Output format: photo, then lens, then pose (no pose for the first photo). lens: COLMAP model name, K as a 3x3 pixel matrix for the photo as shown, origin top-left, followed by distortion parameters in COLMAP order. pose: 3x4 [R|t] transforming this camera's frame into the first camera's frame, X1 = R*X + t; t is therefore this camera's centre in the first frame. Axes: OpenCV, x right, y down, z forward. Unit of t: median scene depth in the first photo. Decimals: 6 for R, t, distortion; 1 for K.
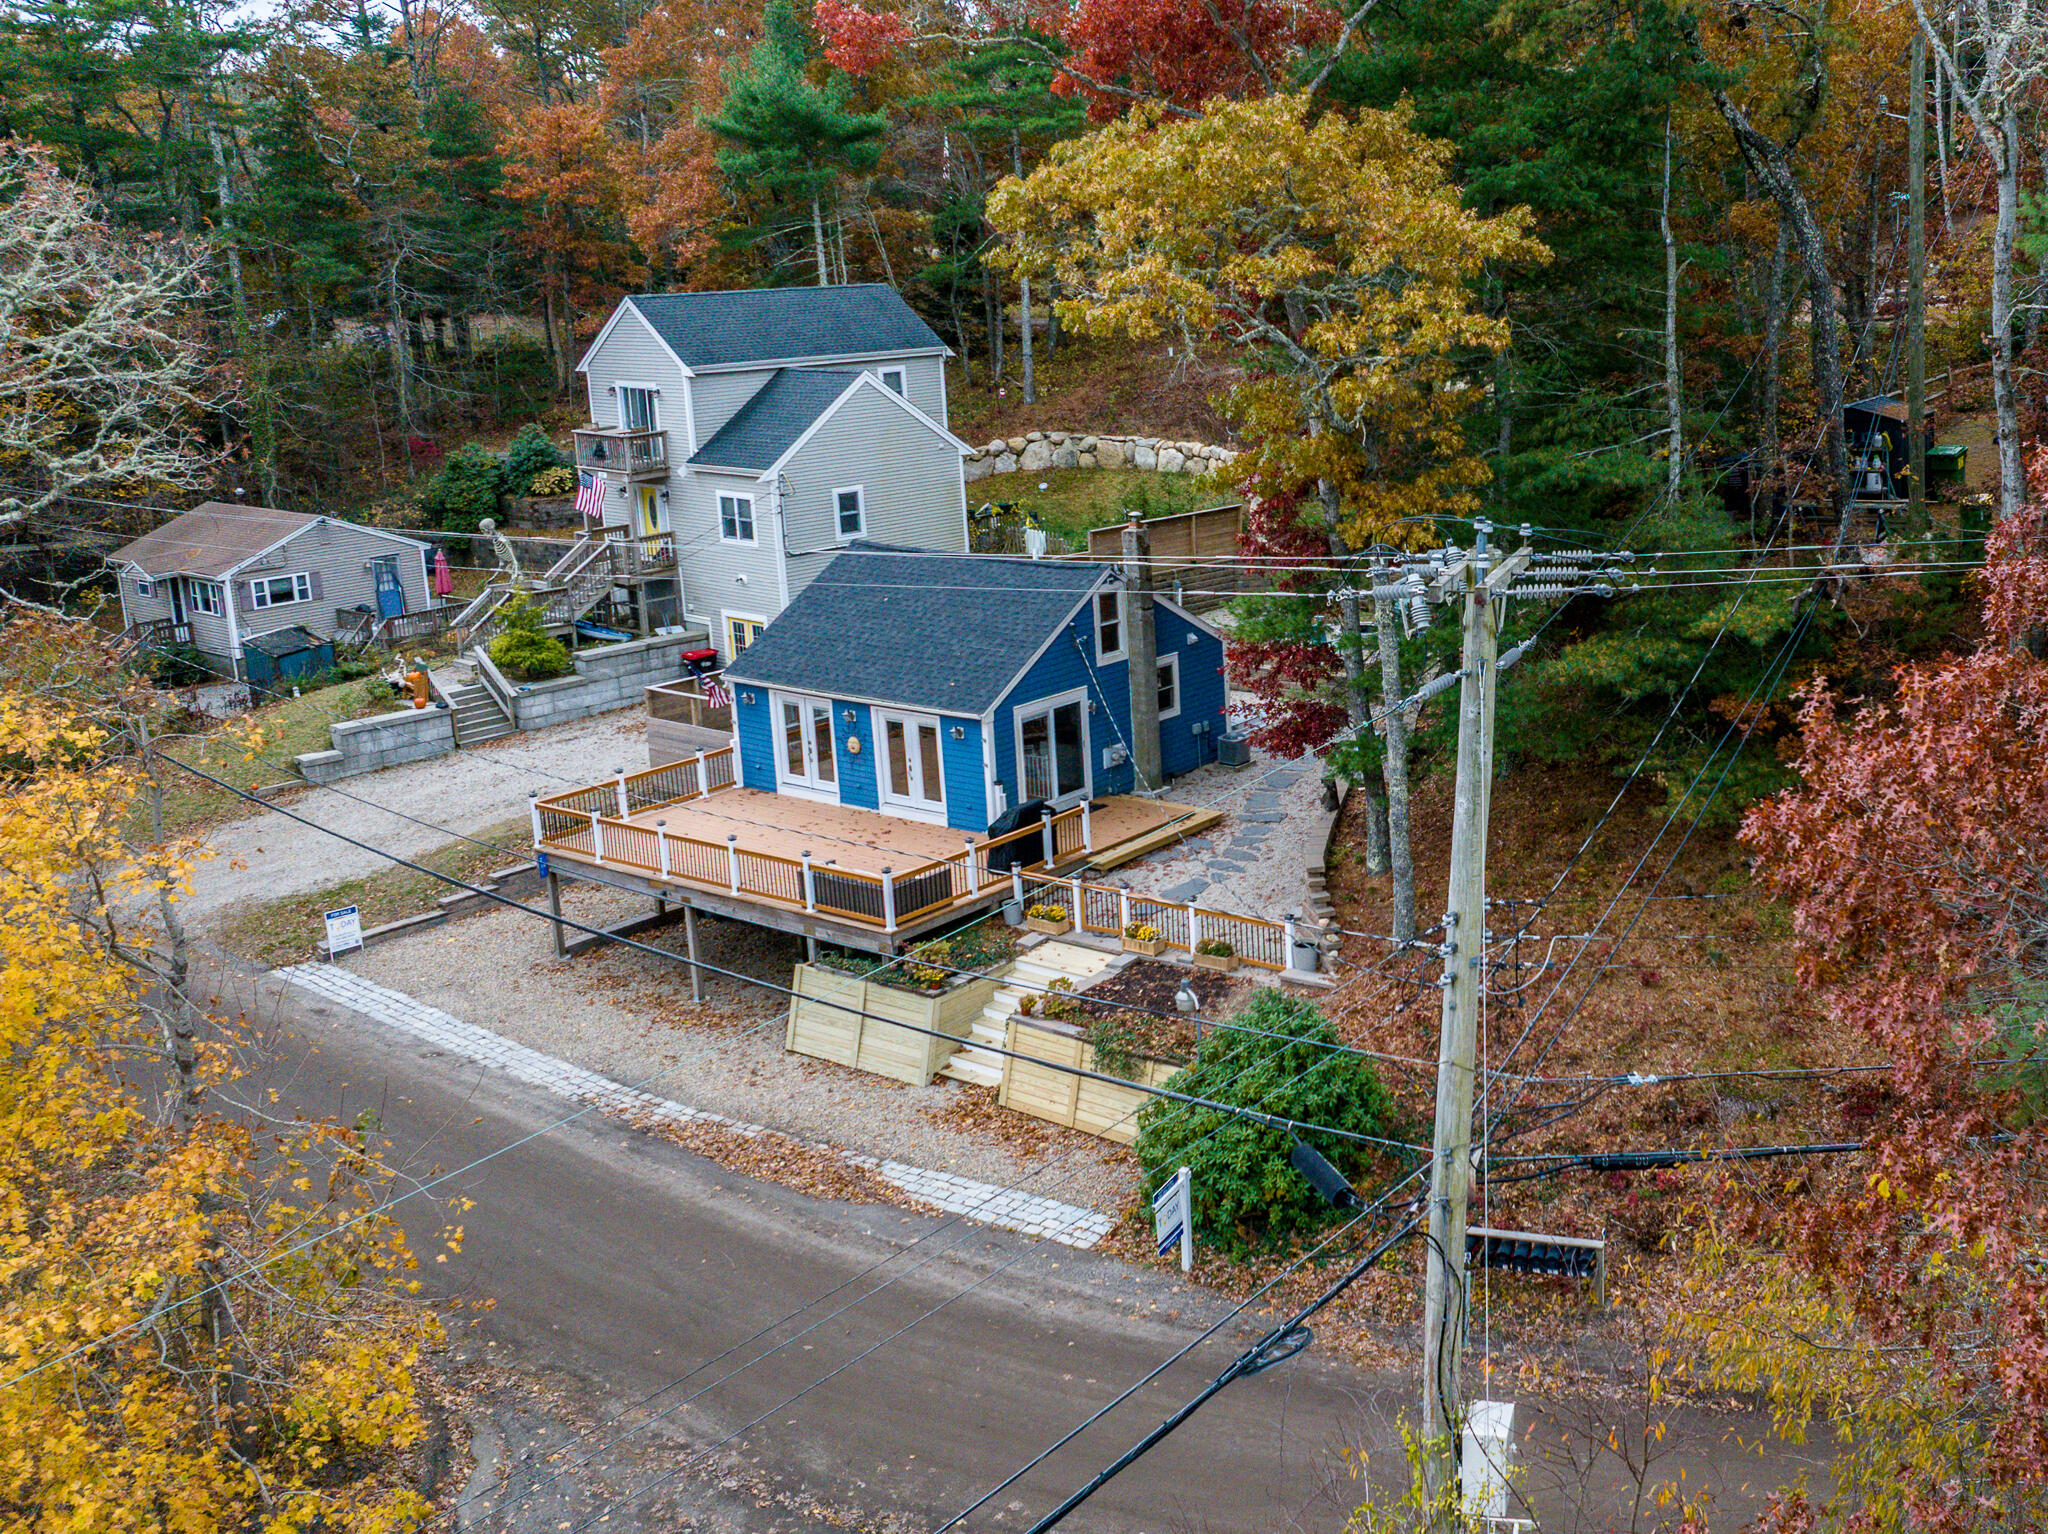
lens RADIAL K [[2089.4, 0, 1530.4], [0, 2089.4, 616.1], [0, 0, 1]] dist [-0.016756, -0.016764]
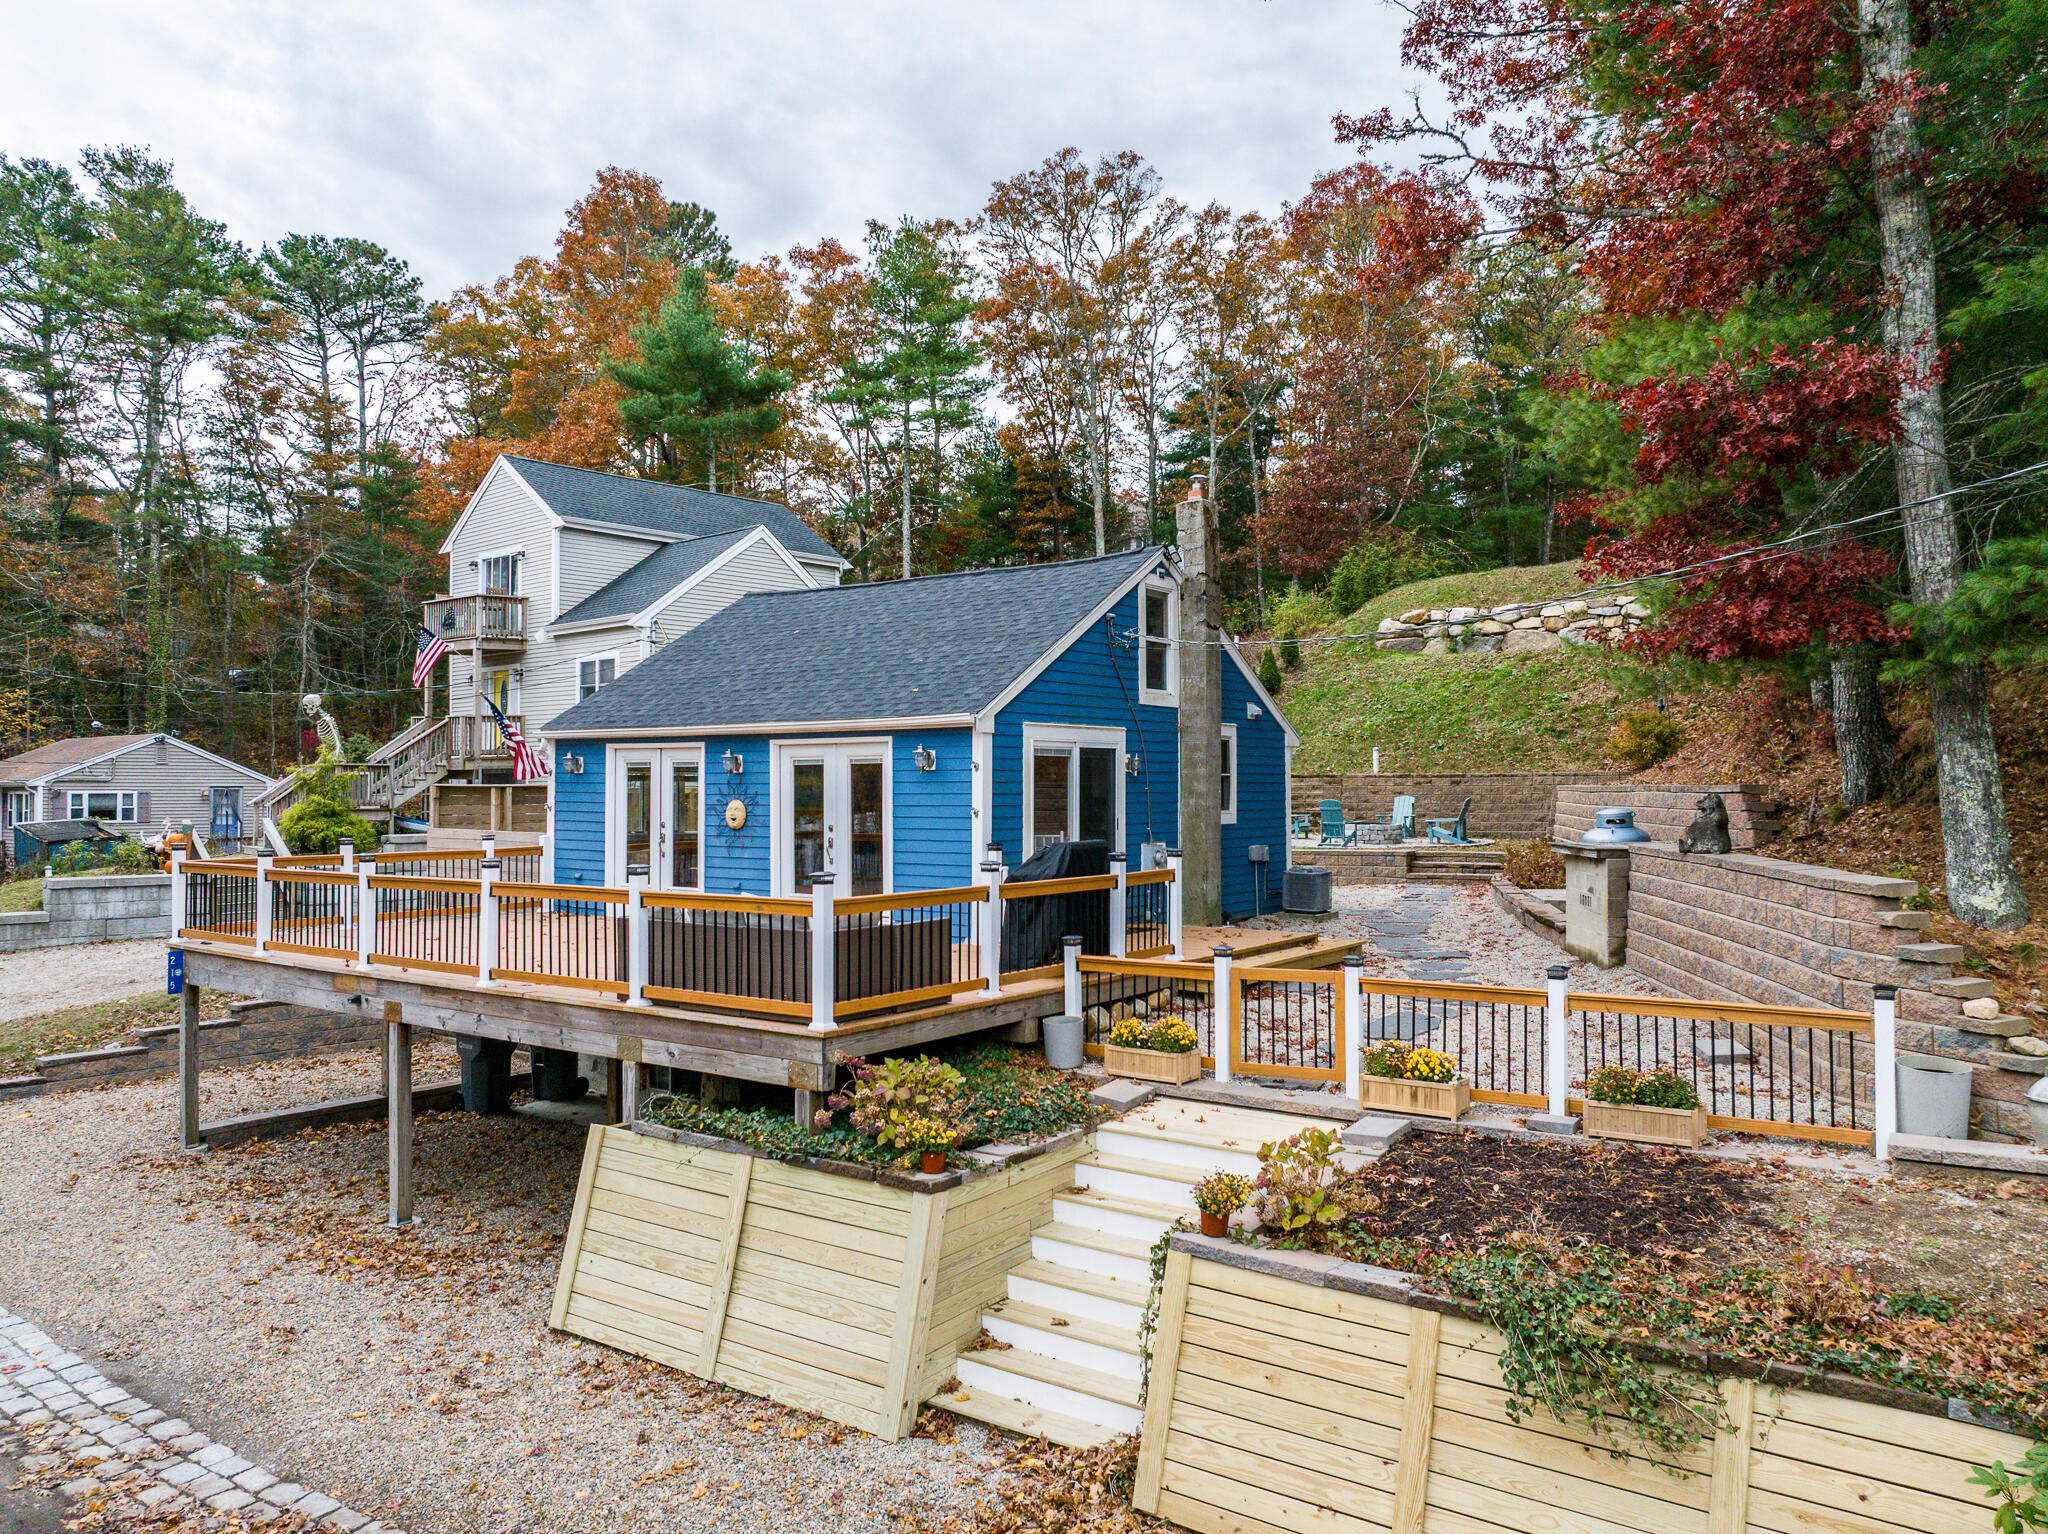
lens RADIAL K [[1435.6, 0, 1053.5], [0, 1435.6, 767.9], [0, 0, 1]] dist [-0.024706, -0.002451]
pose [[0.997132, 0.014281, -0.074323, -0.208917], [-0.030316, 0.975176, -0.219348, 0.139802], [0.069345, 0.220972, 0.972812, 0.621134]]
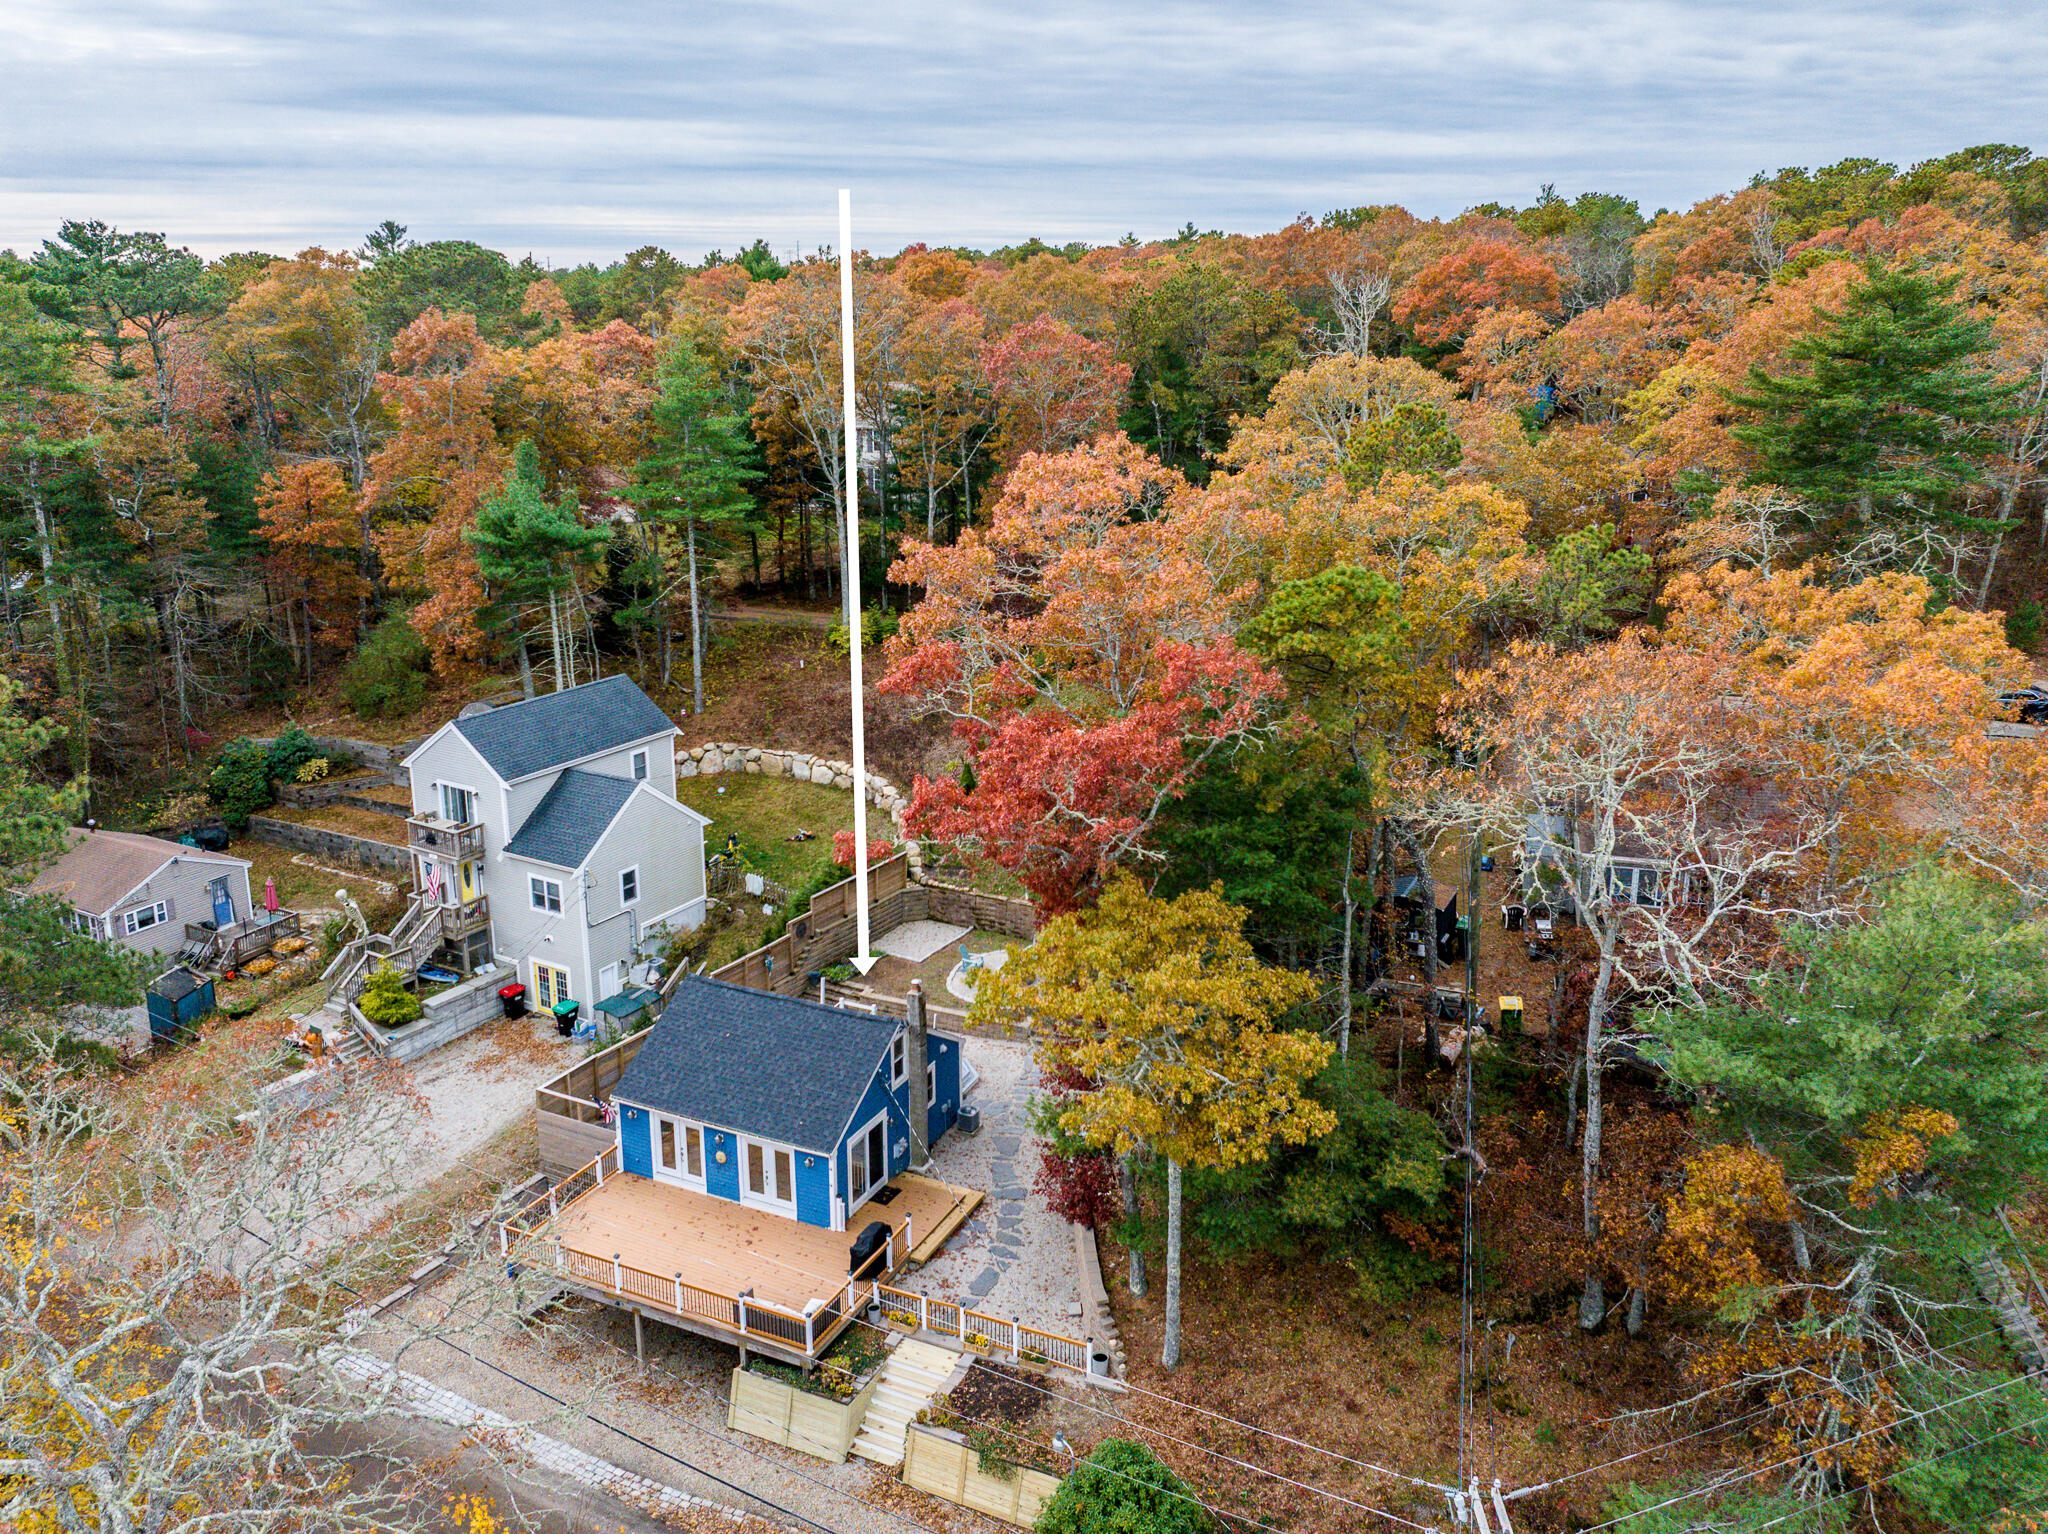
lens RADIAL K [[1703.5, 0, 1094.1], [0, 1703.5, 657.8], [0, 0, 1]] dist [-0.014206, -0.014566]
pose [[0.992754, -0.001555, 0.120155, -0.217843], [-0.004747, 0.998628, 0.052145, -0.342820], [-0.120071, -0.052338, 0.991385, -0.148662]]
